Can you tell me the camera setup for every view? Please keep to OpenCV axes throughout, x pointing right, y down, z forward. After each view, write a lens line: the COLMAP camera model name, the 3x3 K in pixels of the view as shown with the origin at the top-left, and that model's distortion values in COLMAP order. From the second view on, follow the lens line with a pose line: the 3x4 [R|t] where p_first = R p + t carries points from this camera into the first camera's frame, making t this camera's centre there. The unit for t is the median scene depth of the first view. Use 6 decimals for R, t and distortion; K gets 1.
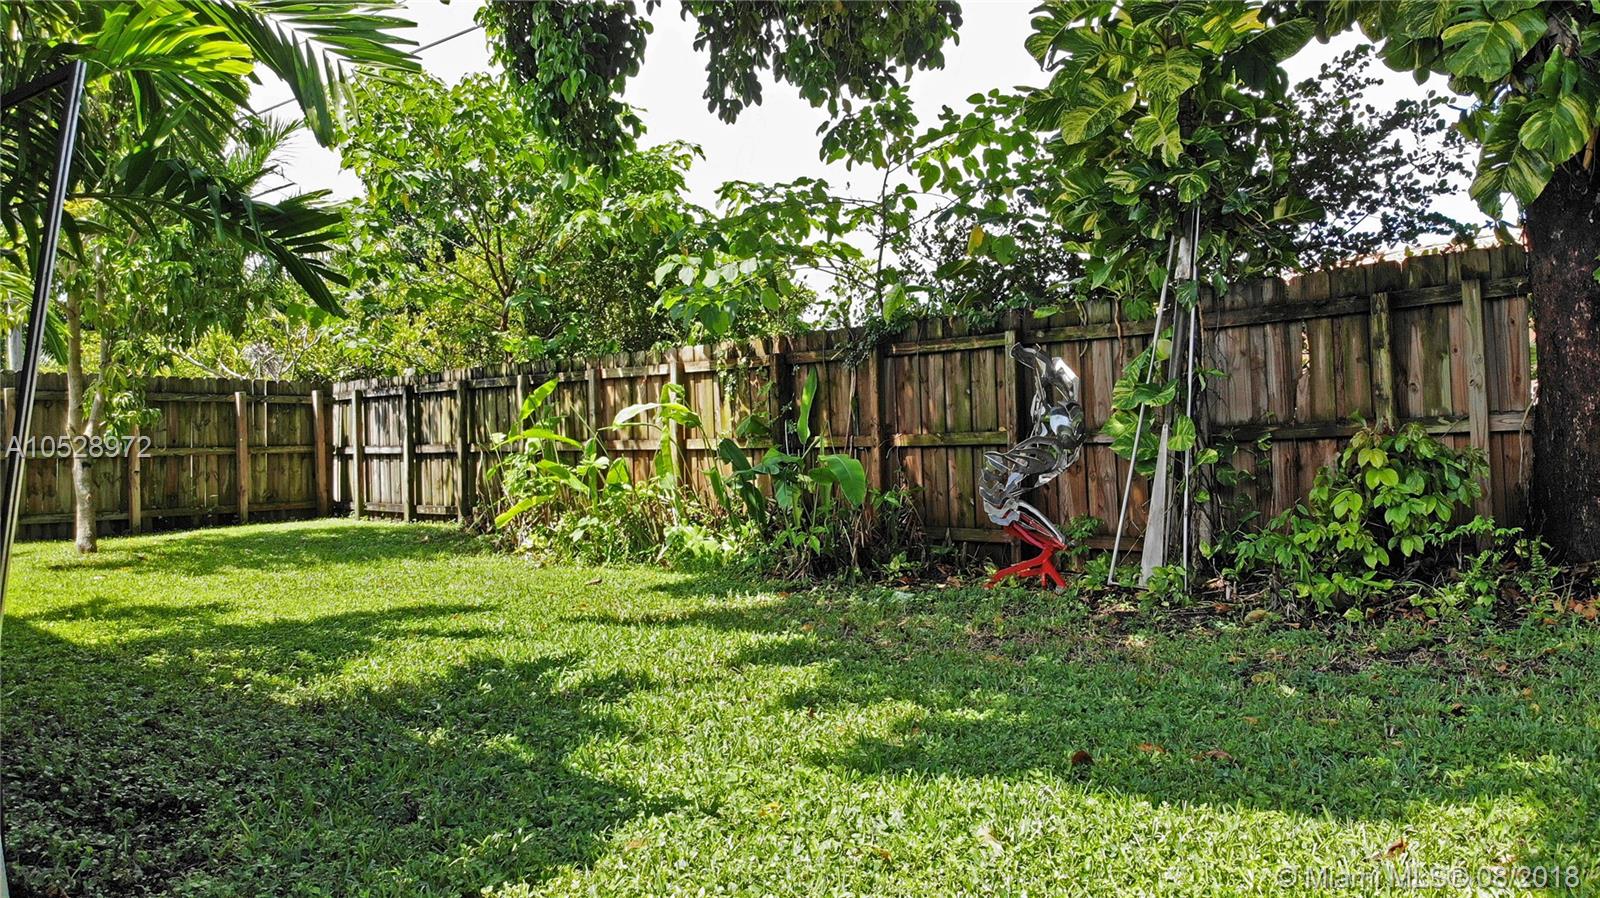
lens RADIAL K [[1169.5, 0, 747.0], [0, 1169.5, 436.4], [0, 0, 1]] dist [0.113082, -0.293285]
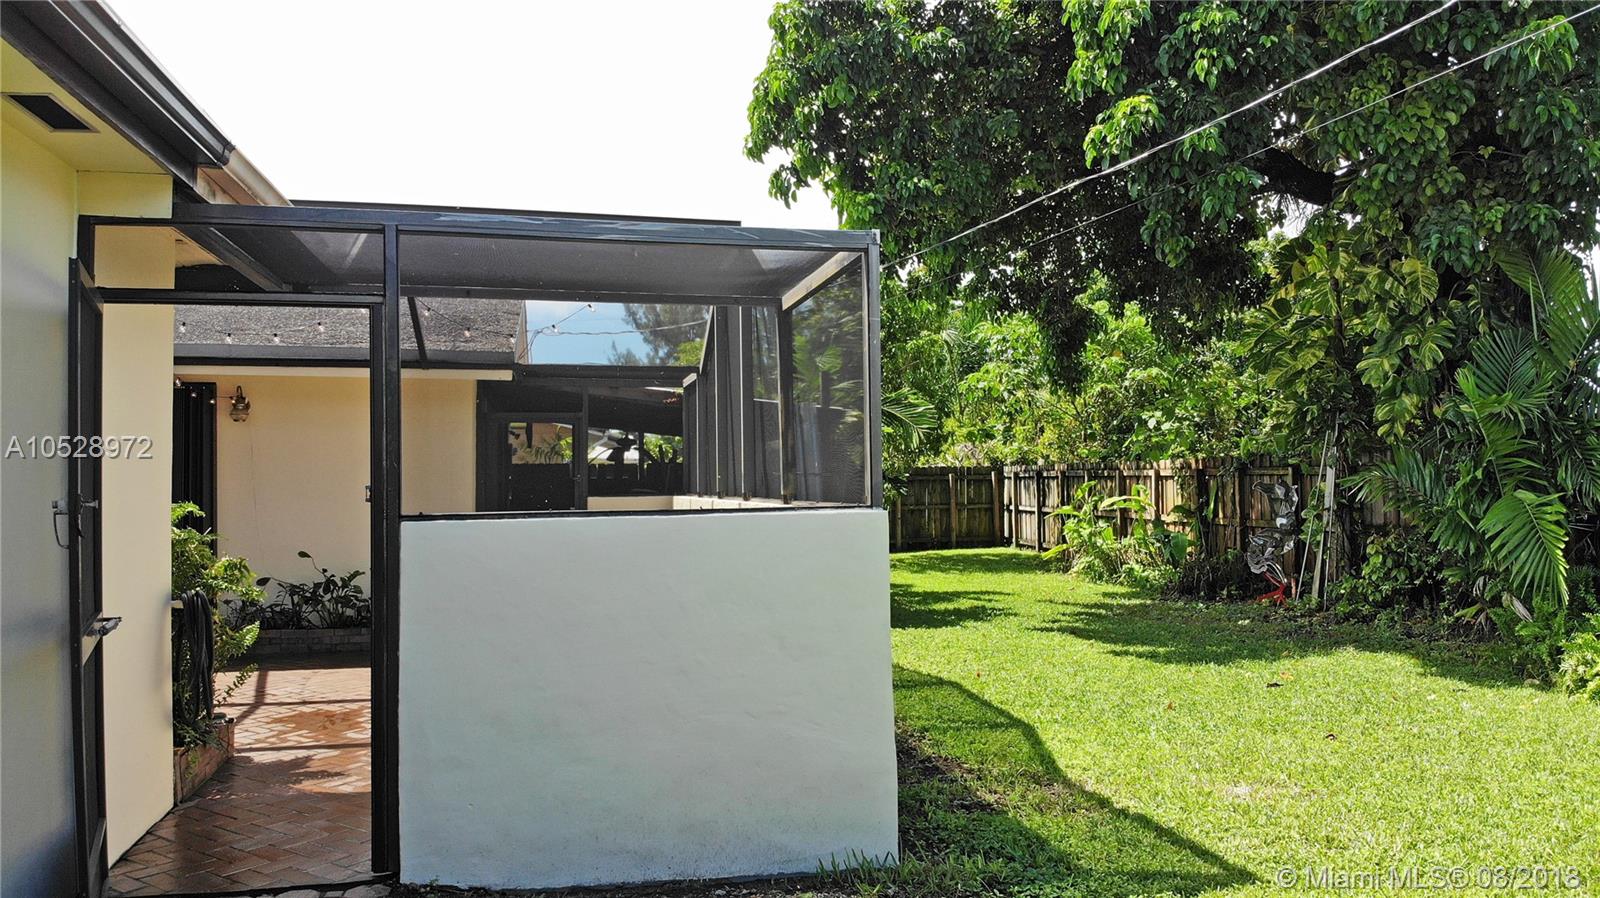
lens RADIAL K [[1118.9, 0, 800.0], [0, 1118.9, 449.0], [0, 0, 1]] dist [-0.004336, -0.097129]
pose [[0.815306, -0.004189, -0.579015, 0.357528], [-0.000264, 0.999971, -0.007606, -0.061693], [0.579030, 0.006354, 0.815282, -0.499166]]
